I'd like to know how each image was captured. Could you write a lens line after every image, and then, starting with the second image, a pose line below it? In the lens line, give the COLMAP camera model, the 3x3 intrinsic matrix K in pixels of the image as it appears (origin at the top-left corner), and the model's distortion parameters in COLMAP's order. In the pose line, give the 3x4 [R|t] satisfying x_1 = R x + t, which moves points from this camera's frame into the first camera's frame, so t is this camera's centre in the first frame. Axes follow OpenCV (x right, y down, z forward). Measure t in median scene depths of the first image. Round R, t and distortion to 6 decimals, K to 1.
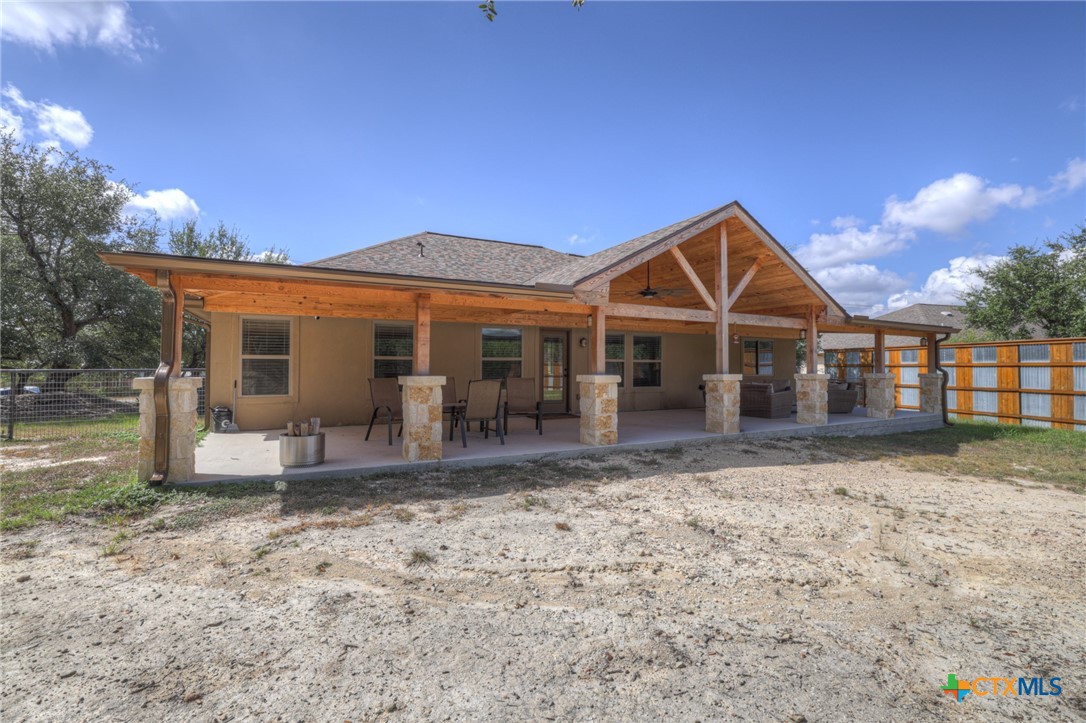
lens RADIAL K [[456.0, 0, 540.7], [0, 456.0, 357.1], [0, 0, 1]] dist [-0.026804, 0.000105]
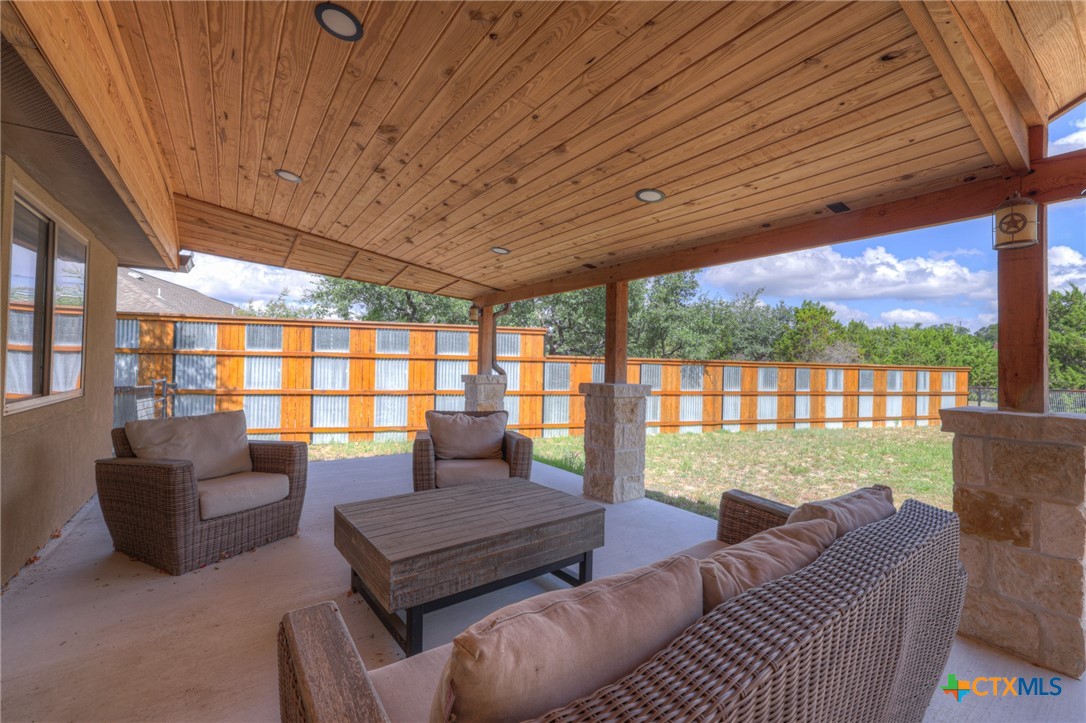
lens RADIAL K [[456.0, 0, 540.7], [0, 456.0, 357.1], [0, 0, 1]] dist [-0.026804, 0.000105]
pose [[-0.106110, 0.003054, 0.994350, 0.460673], [-0.042678, 0.999060, -0.007623, 0.022072], [-0.993438, -0.043246, -0.105880, 1.344648]]
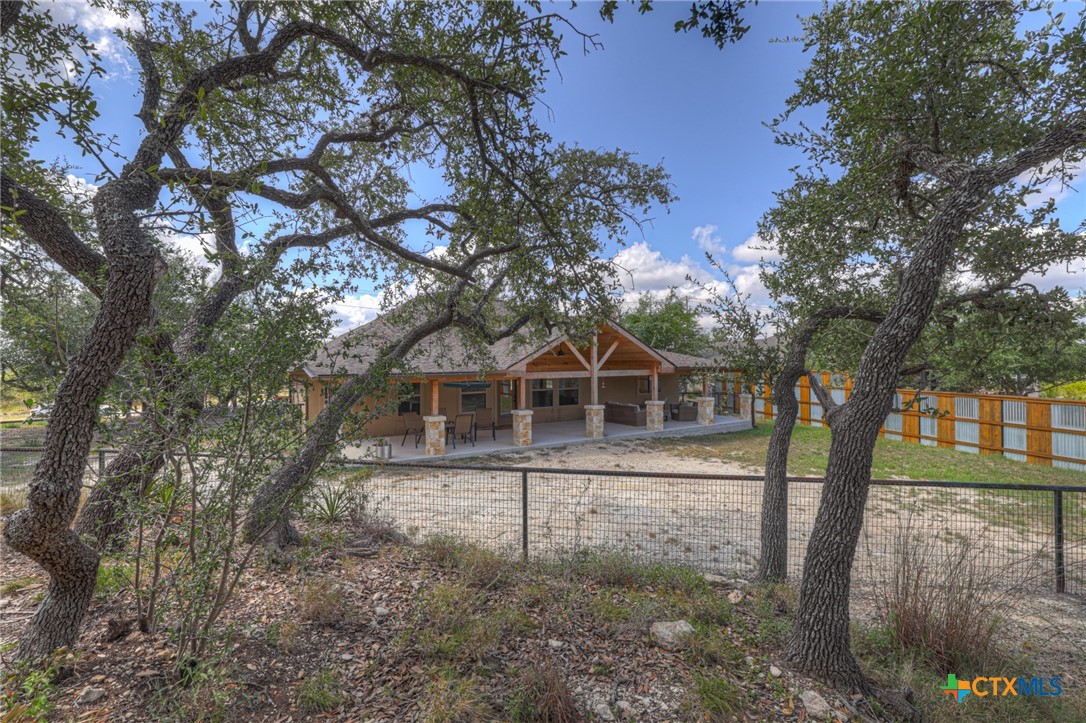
lens RADIAL K [[468.9, 0, 543.0], [0, 468.9, 361.5], [0, 0, 1]] dist [-0.028131, 0.000180]
pose [[0.998432, -0.013138, 0.054422, 0.087906], [0.011663, 0.999558, 0.027329, -0.179744], [-0.054757, -0.026652, 0.998144, -0.811592]]
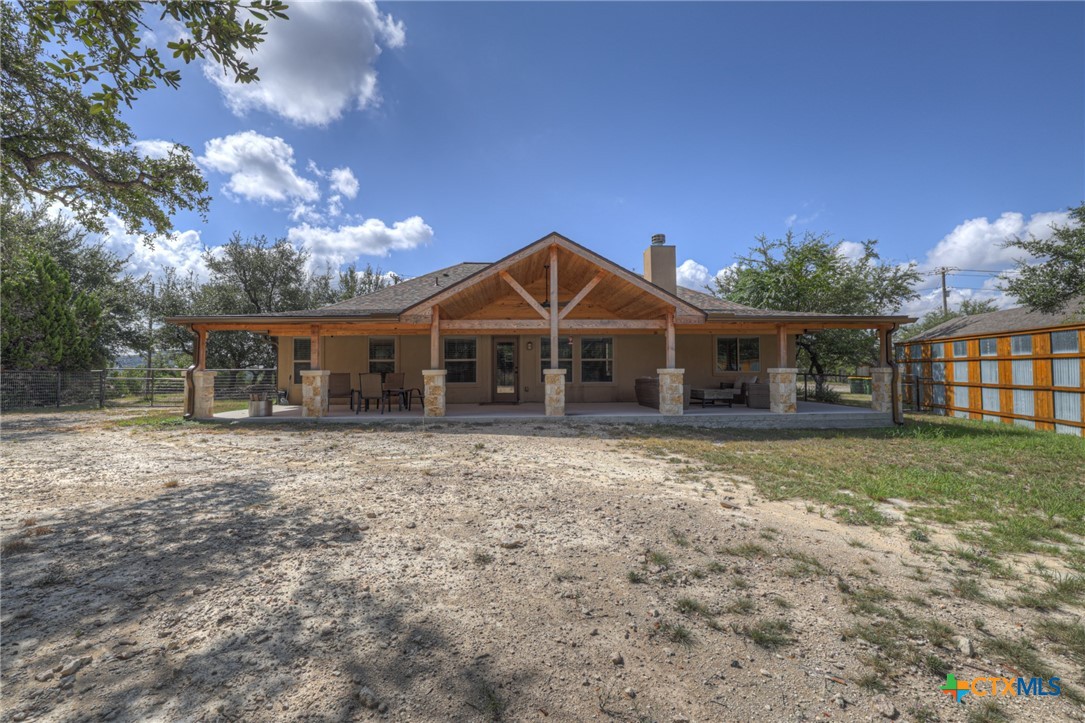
lens RADIAL K [[468.5, 0, 542.5], [0, 468.5, 361.5], [0, 0, 1]] dist [-0.028131, 0.000180]
pose [[0.912138, -0.016003, -0.409570, 0.851203], [0.018010, 0.999837, 0.001043, 0.013430], [0.409487, -0.008328, 0.912278, -0.193121]]
